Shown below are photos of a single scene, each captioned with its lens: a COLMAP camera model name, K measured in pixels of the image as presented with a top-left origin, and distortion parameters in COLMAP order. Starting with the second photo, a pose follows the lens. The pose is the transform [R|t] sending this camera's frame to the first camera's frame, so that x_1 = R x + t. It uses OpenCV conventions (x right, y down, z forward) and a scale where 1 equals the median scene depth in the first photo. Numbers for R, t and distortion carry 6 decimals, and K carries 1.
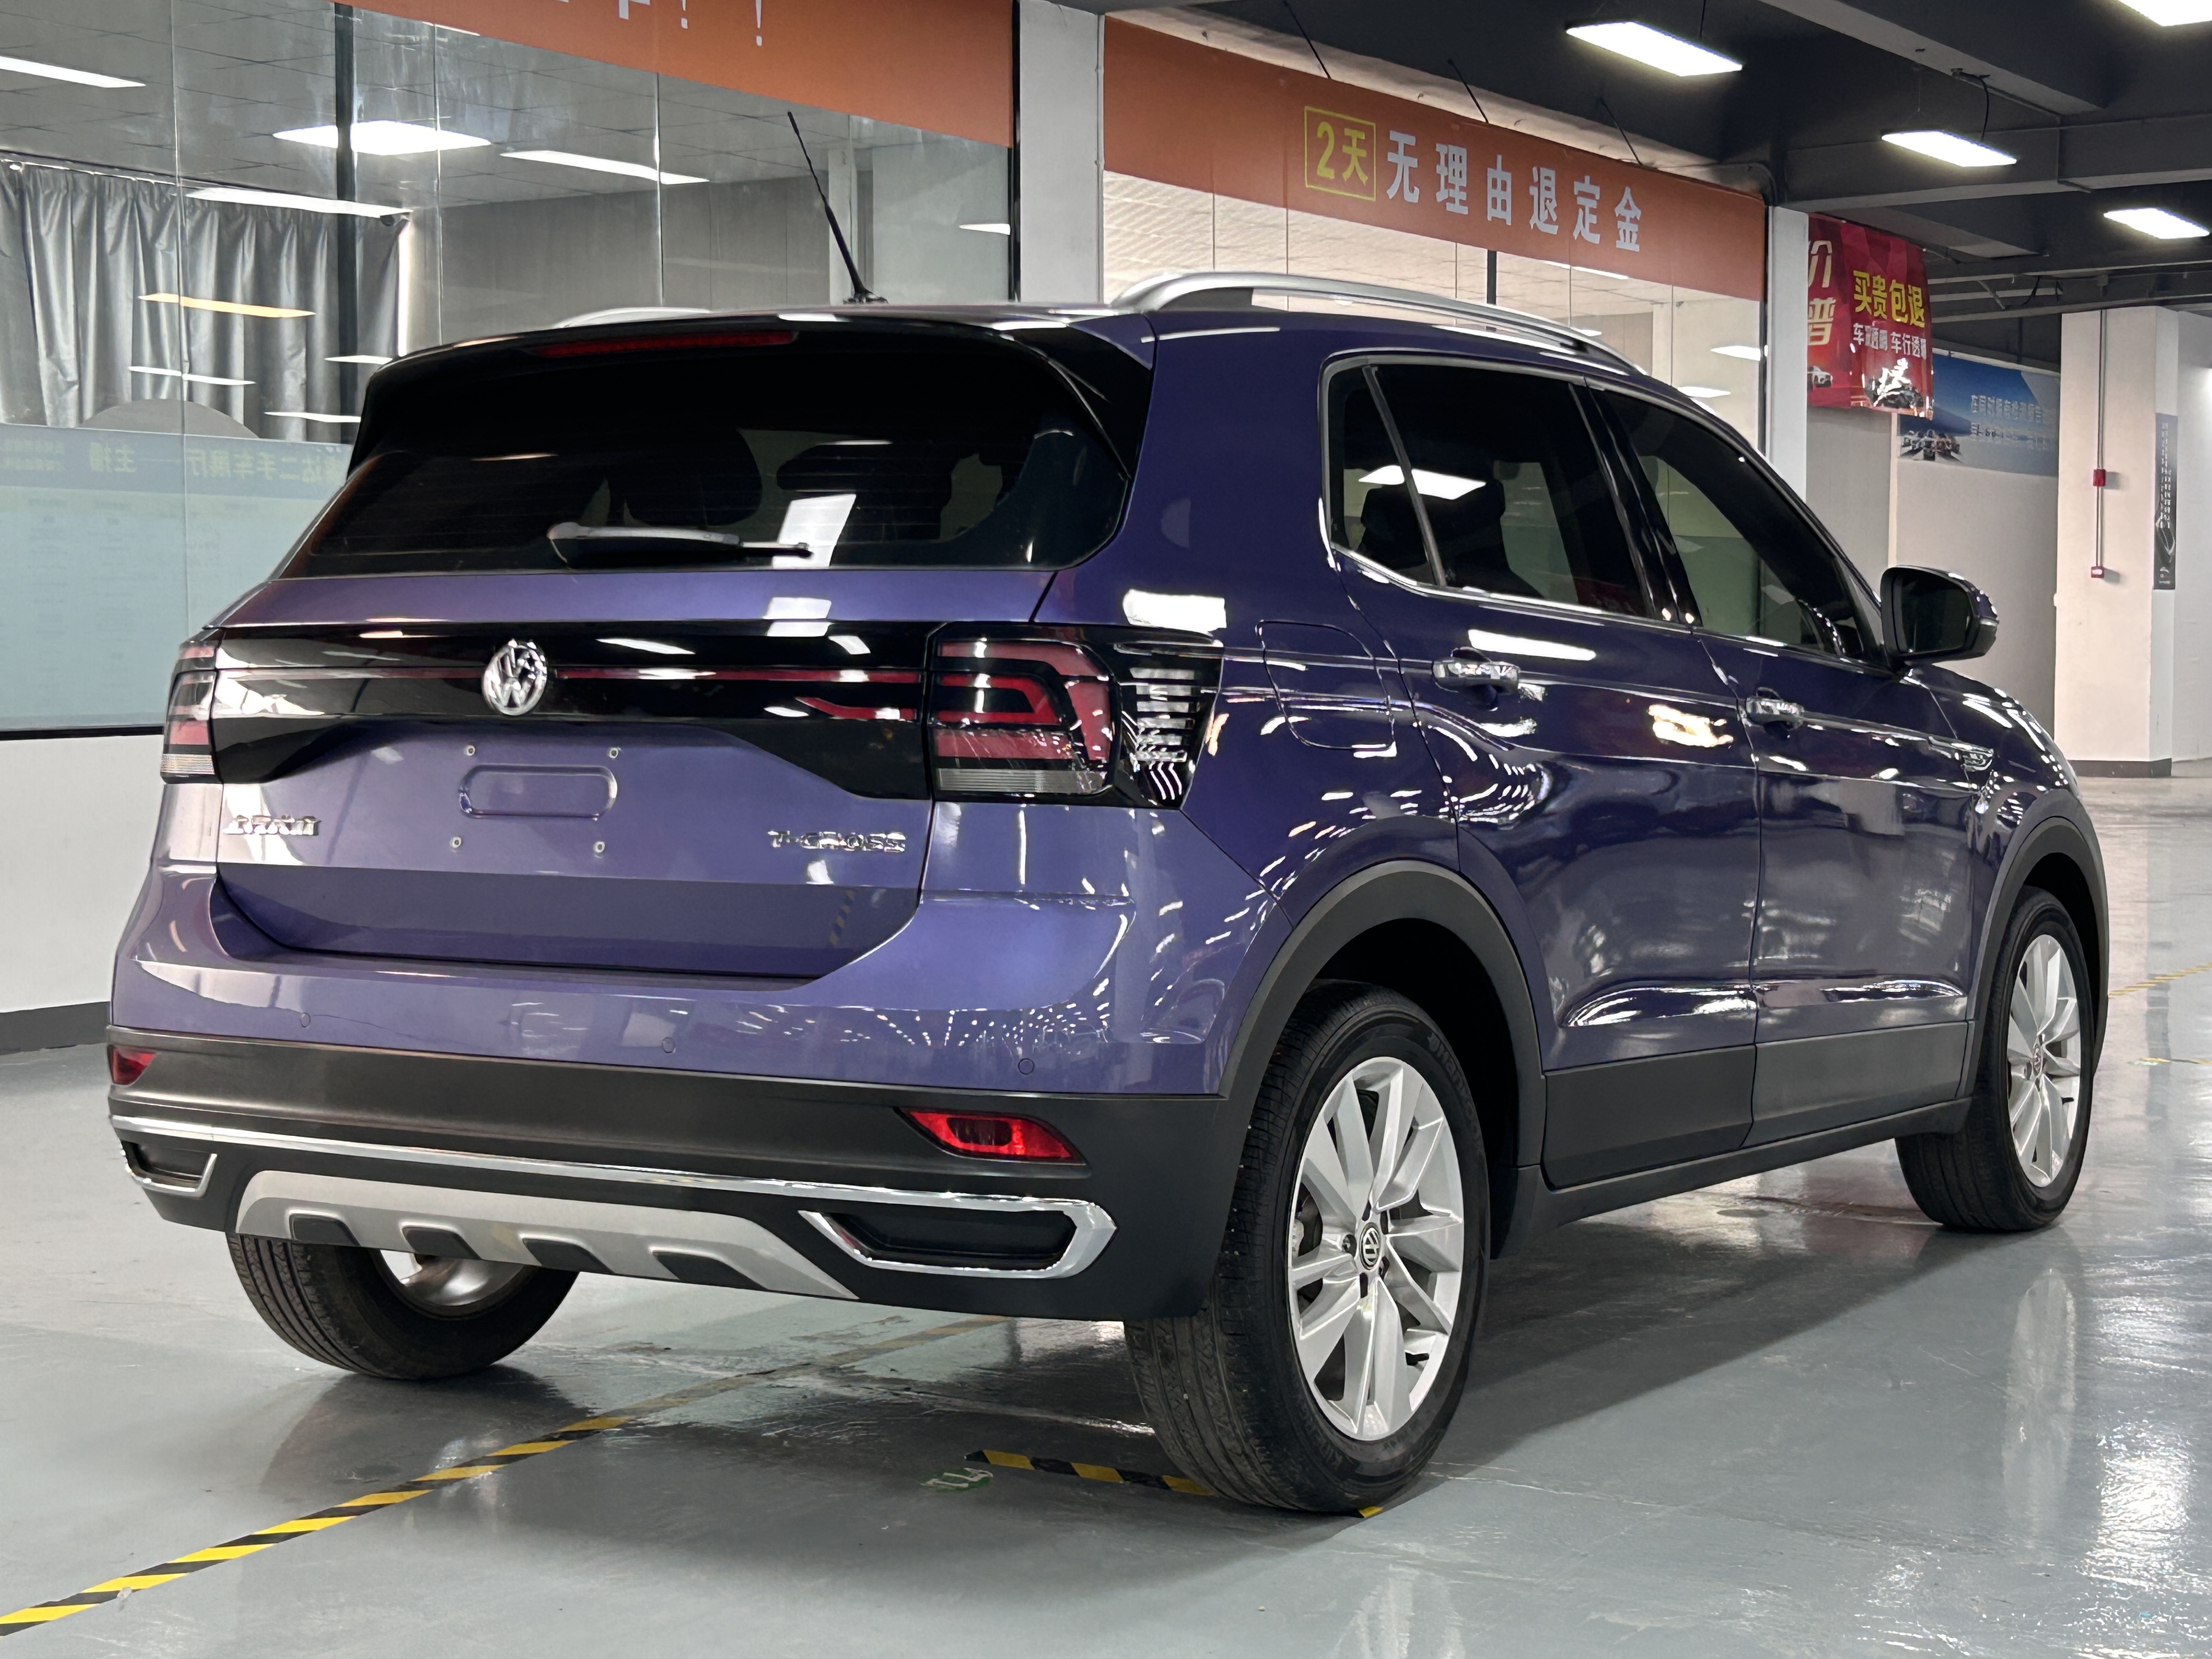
lens RADIAL K [[3469.7, 0, 1106.0], [0, 3469.7, 829.5], [0, 0, 1]] dist [0.233430, -0.750858]
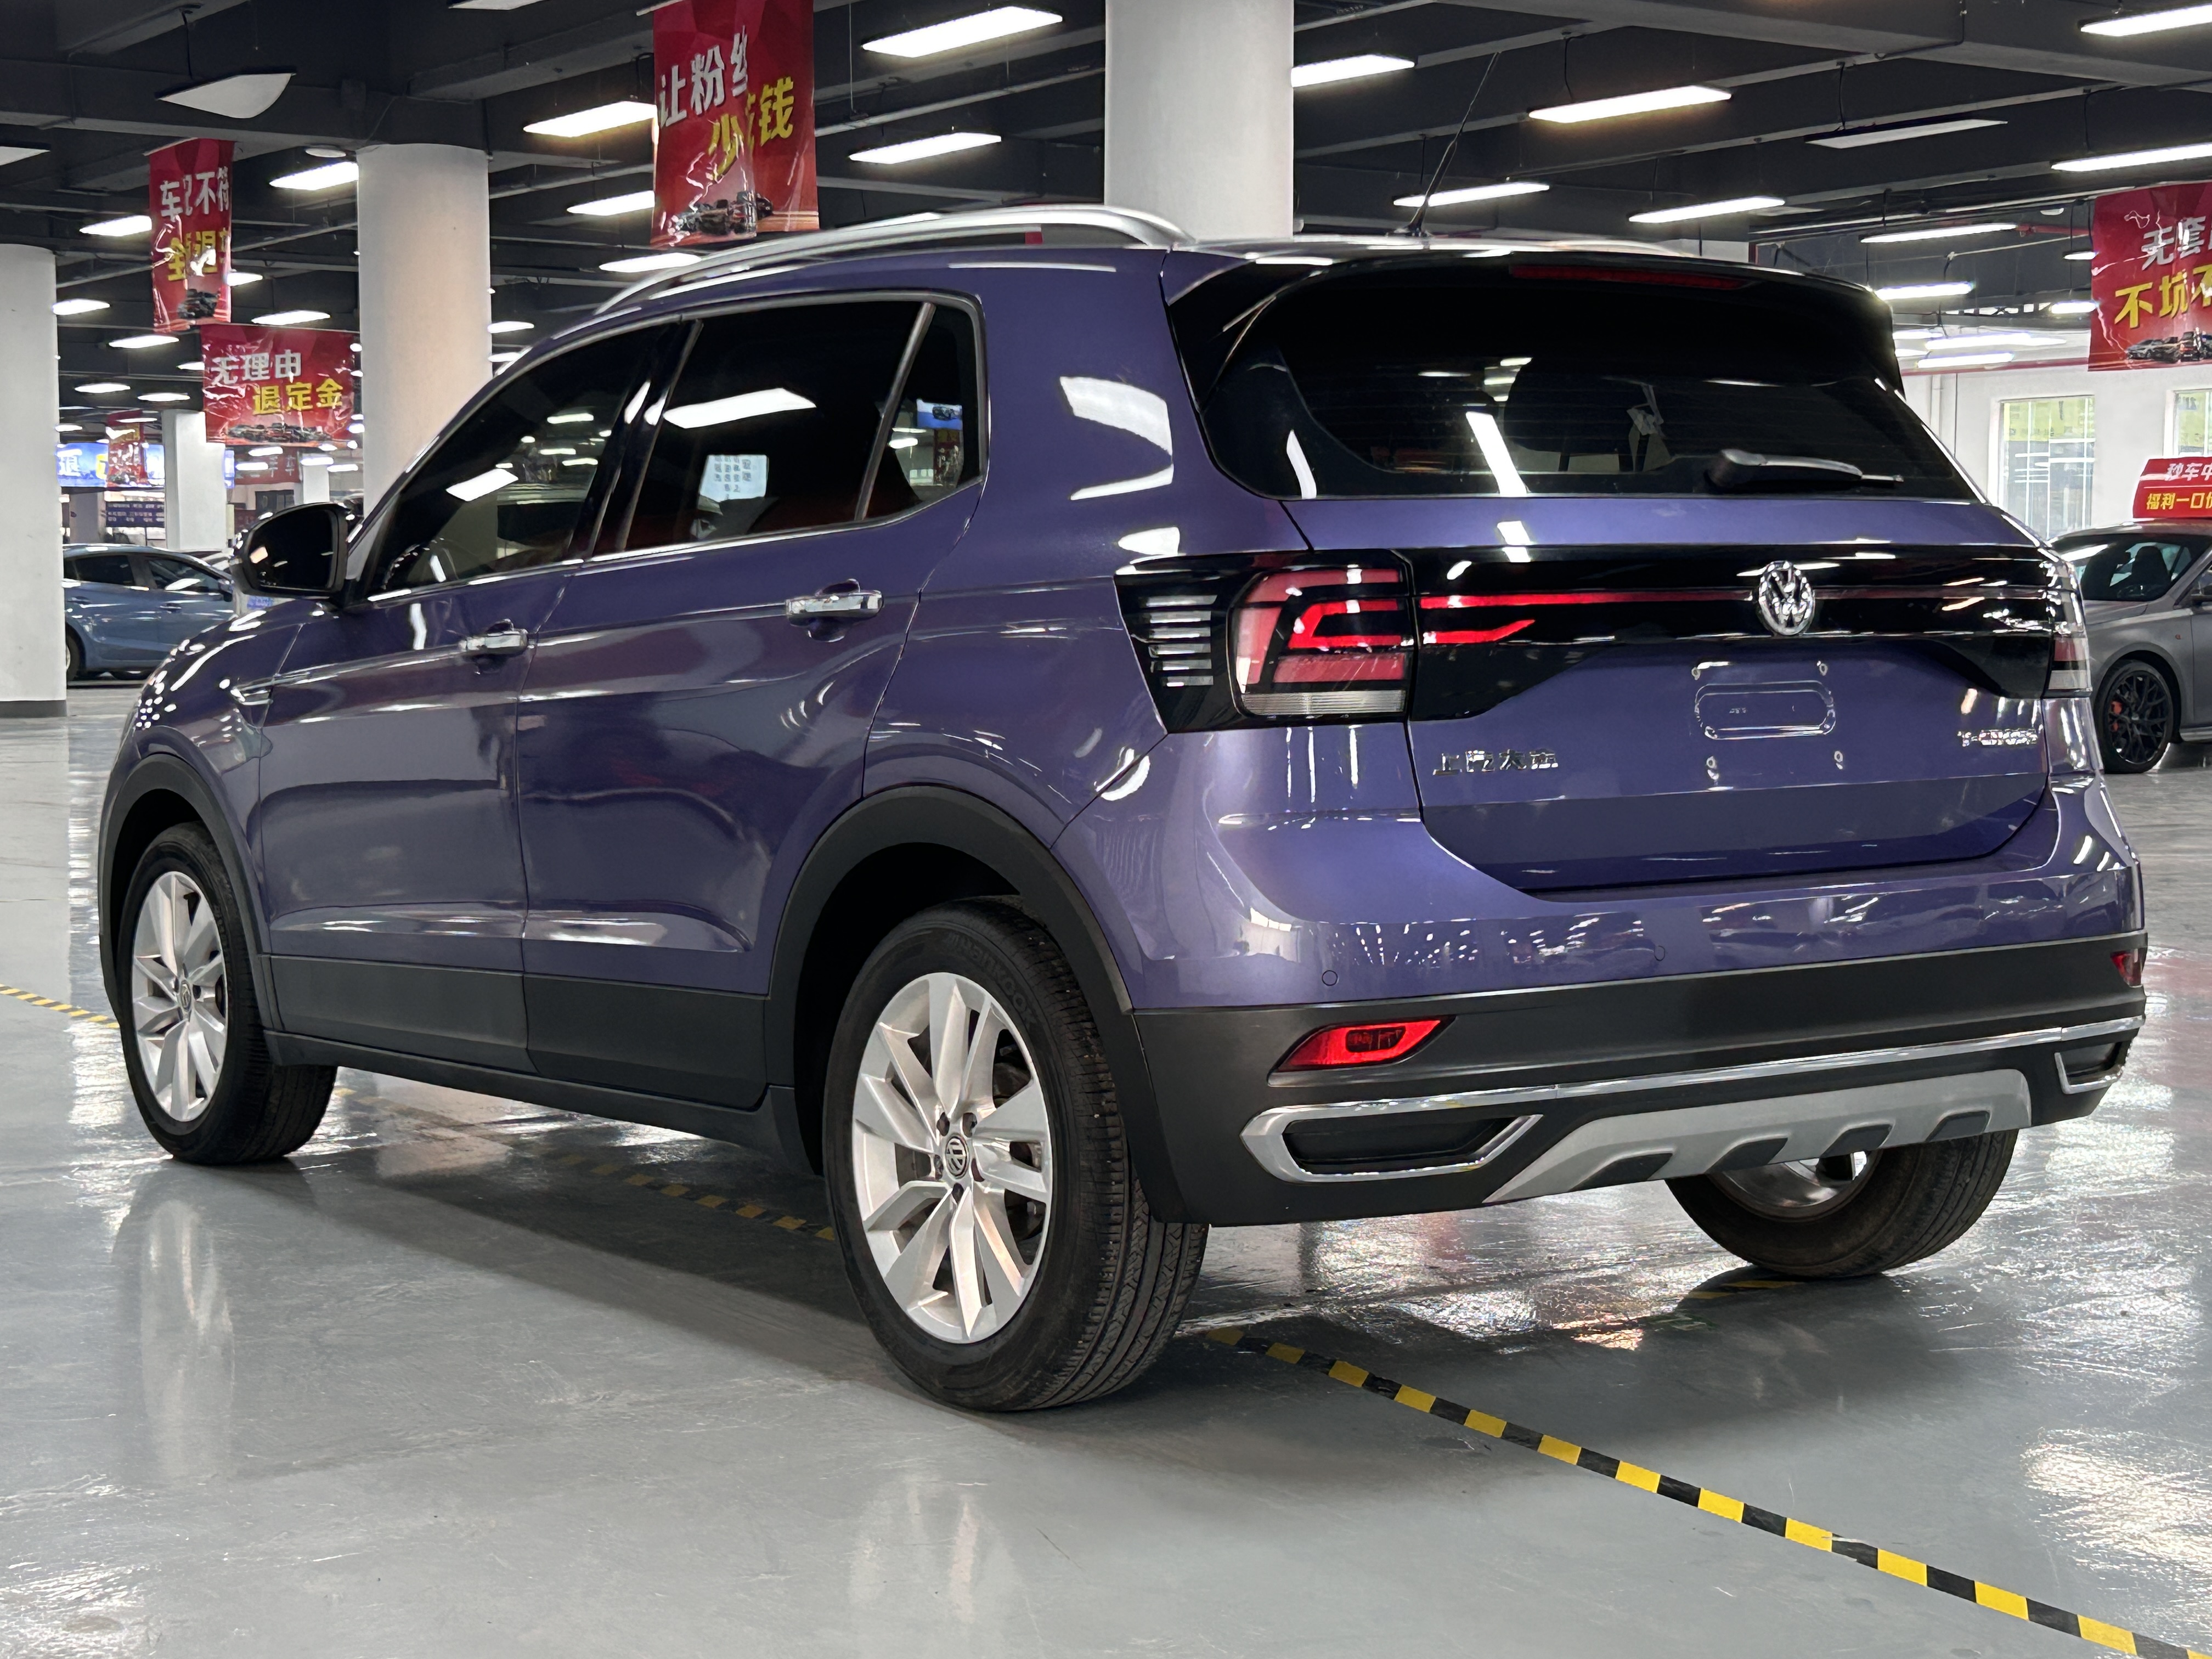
lens RADIAL K [[3361.6, 0, 1277.2], [0, 3361.6, 824.8], [0, 0, 1]] dist [0.211717, -0.734405]
pose [[0.376932, -0.063609, 0.924054, -0.980437], [0.049432, 0.997599, 0.048507, -0.027664], [-0.924921, 0.027394, 0.379172, 0.643421]]
